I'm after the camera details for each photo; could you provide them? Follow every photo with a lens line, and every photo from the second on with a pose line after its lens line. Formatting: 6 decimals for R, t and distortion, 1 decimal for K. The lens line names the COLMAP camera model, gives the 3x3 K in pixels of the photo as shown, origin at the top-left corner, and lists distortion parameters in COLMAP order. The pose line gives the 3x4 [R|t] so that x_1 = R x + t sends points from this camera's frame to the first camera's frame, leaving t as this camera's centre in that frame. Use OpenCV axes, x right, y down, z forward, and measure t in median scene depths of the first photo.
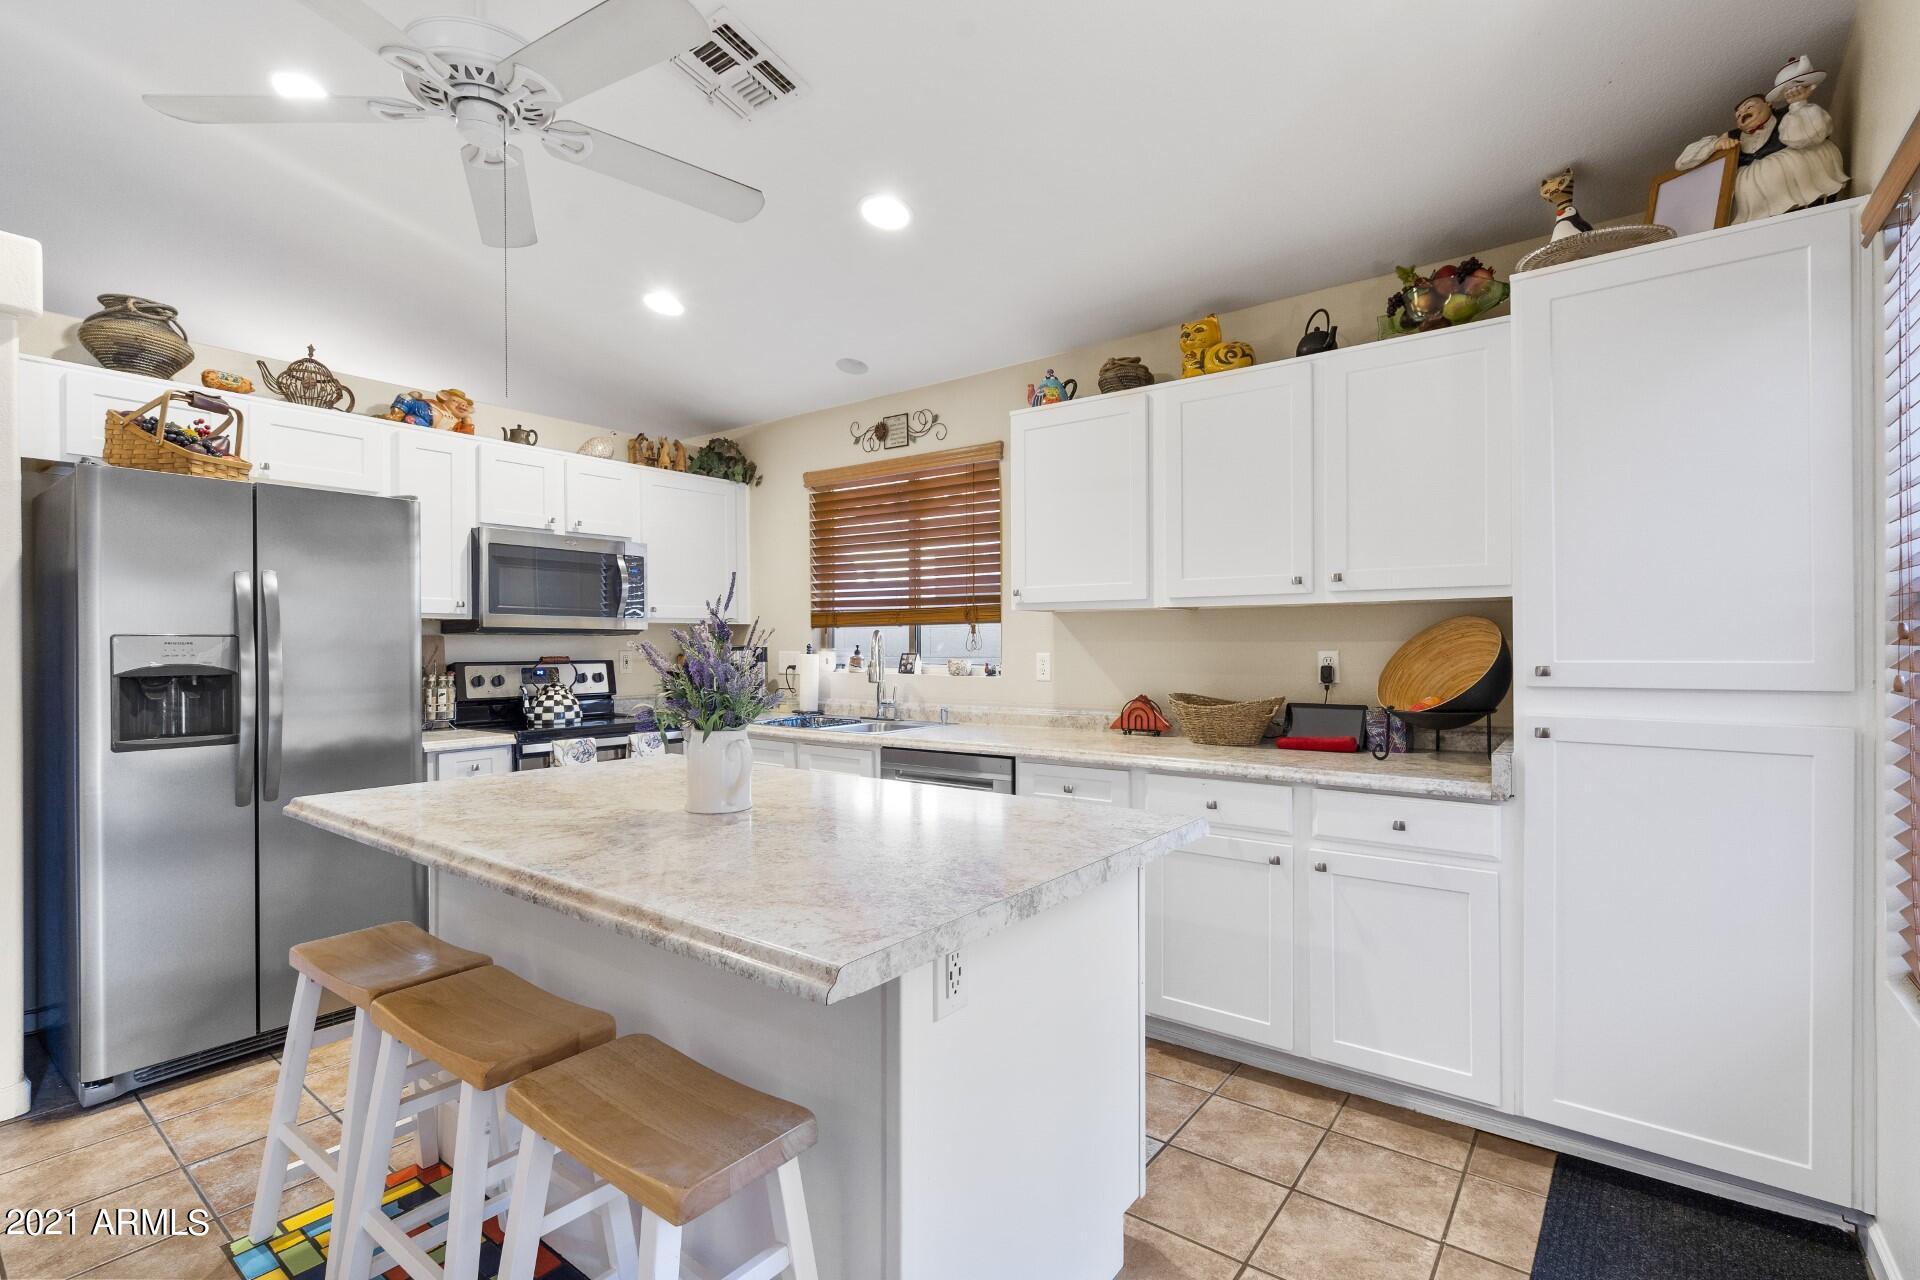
lens RADIAL K [[881.7, 0, 965.0], [0, 881.7, 646.8], [0, 0, 1]] dist [-0.003371, 0.001952]
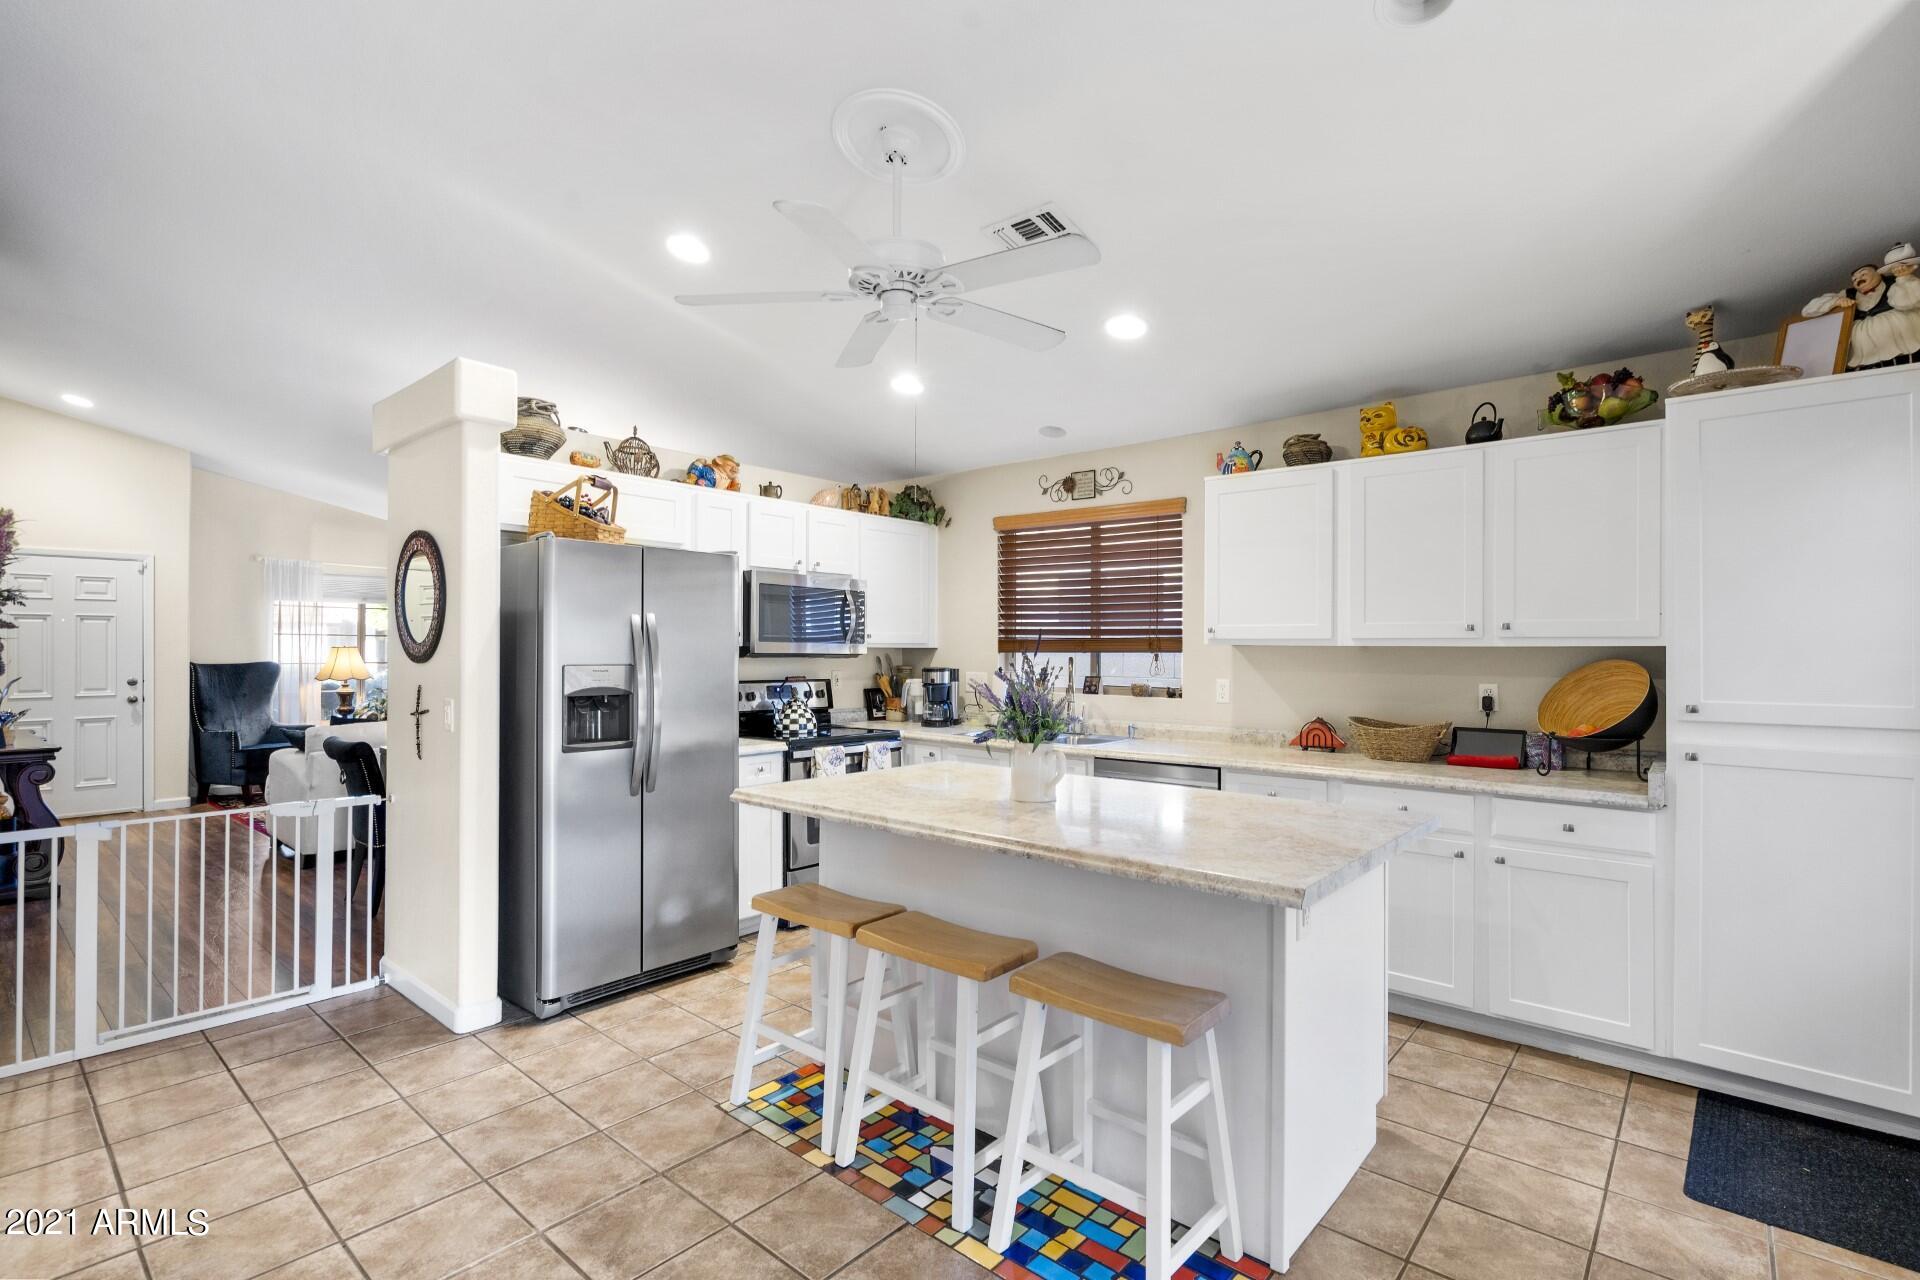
lens RADIAL K [[893.4, 0, 962.3], [0, 893.4, 648.3], [0, 0, 1]] dist [-0.006537, 0.002862]
pose [[0.998243, 0.009650, -0.058459, -0.209753], [-0.010025, 0.999931, -0.006125, -0.026425], [0.058396, 0.006700, 0.998271, -0.227854]]
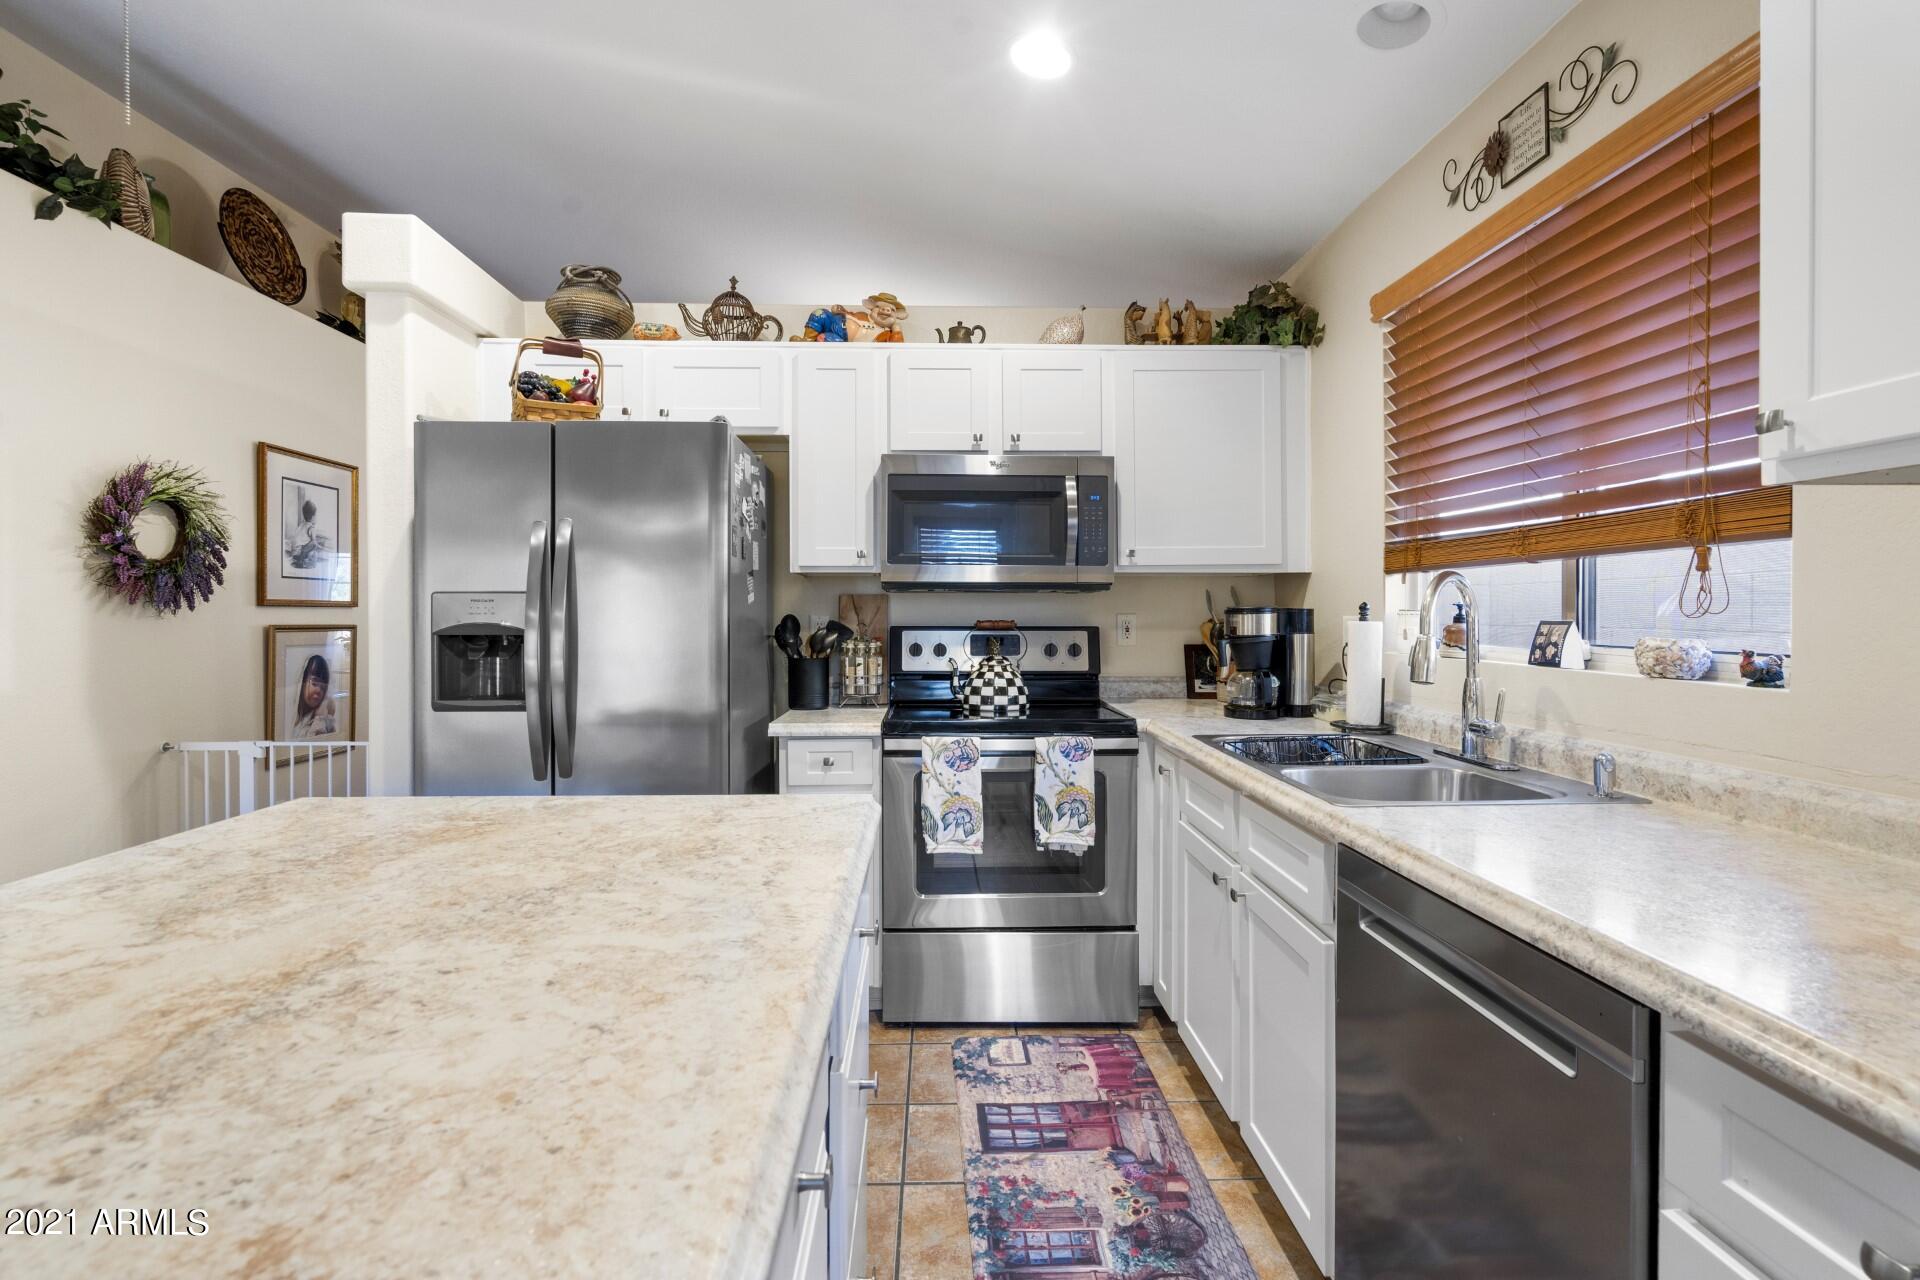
lens RADIAL K [[881.7, 0, 961.7], [0, 881.7, 625.4], [0, 0, 1]] dist [-0.003371, 0.001952]
pose [[0.634240, 0.014023, -0.773009, 0.118318], [-0.003784, 0.999880, 0.015033, 0.004905], [0.773127, -0.006609, 0.634217, 0.608572]]
